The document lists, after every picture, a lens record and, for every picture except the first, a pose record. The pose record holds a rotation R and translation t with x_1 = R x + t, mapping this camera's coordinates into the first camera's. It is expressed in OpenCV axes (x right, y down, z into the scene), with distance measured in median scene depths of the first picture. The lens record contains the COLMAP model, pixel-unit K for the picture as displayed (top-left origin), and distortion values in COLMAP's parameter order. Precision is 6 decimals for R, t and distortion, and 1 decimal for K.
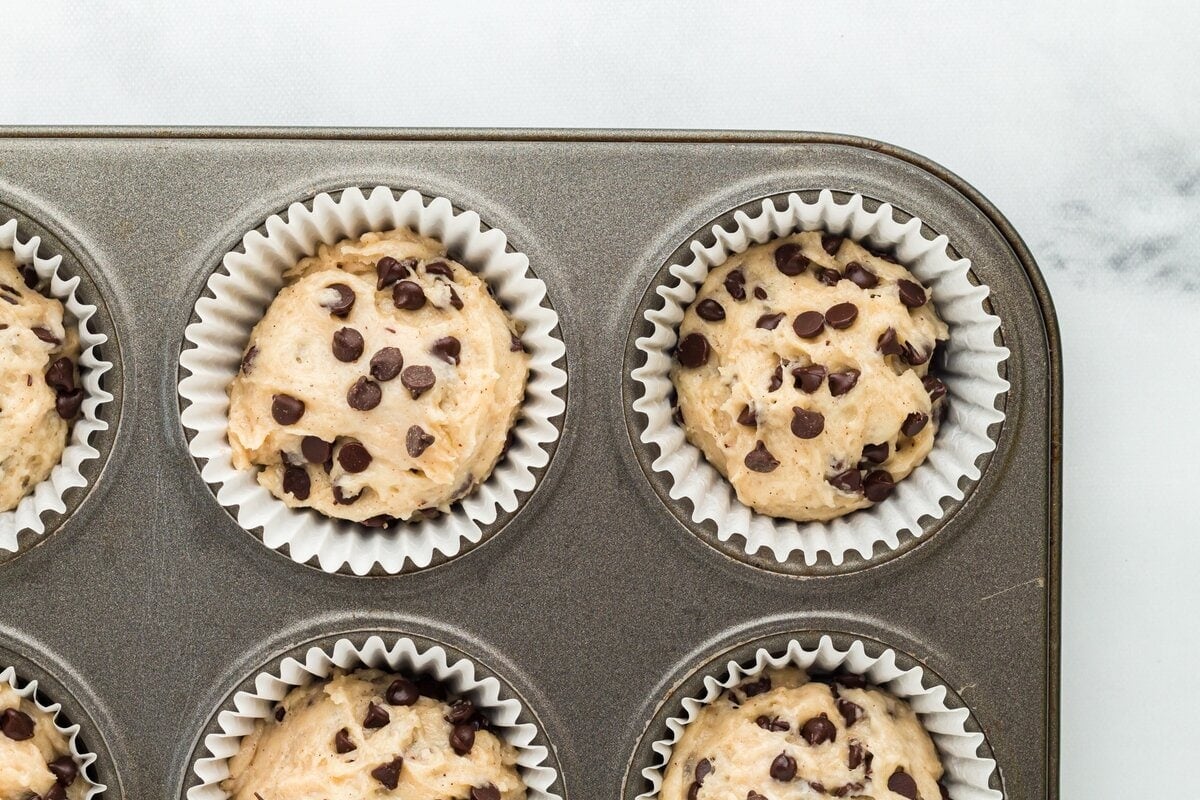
lens RADIAL K [[3102.6, 0, 619.1], [0, 3102.6, 382.7], [0, 0, 1]] dist [0.000096, 0.000000]
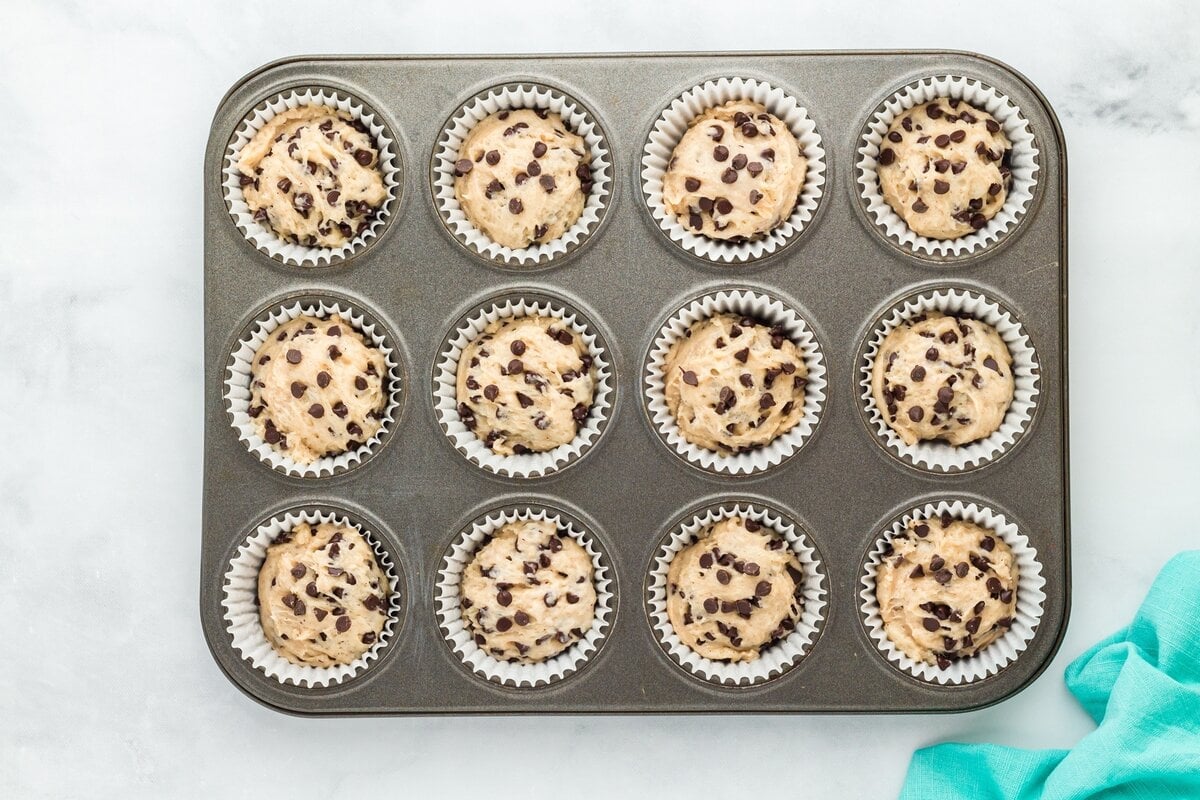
lens RADIAL K [[3102.6, 0, 582.2], [0, 3102.6, 418.3], [0, 0, 1]] dist [0.000096, 0.000000]
pose [[0.995635, -0.009669, -0.092833, 0.012222], [0.008482, 0.999877, -0.013169, 0.192374], [0.092949, 0.012324, 0.995595, -1.088890]]
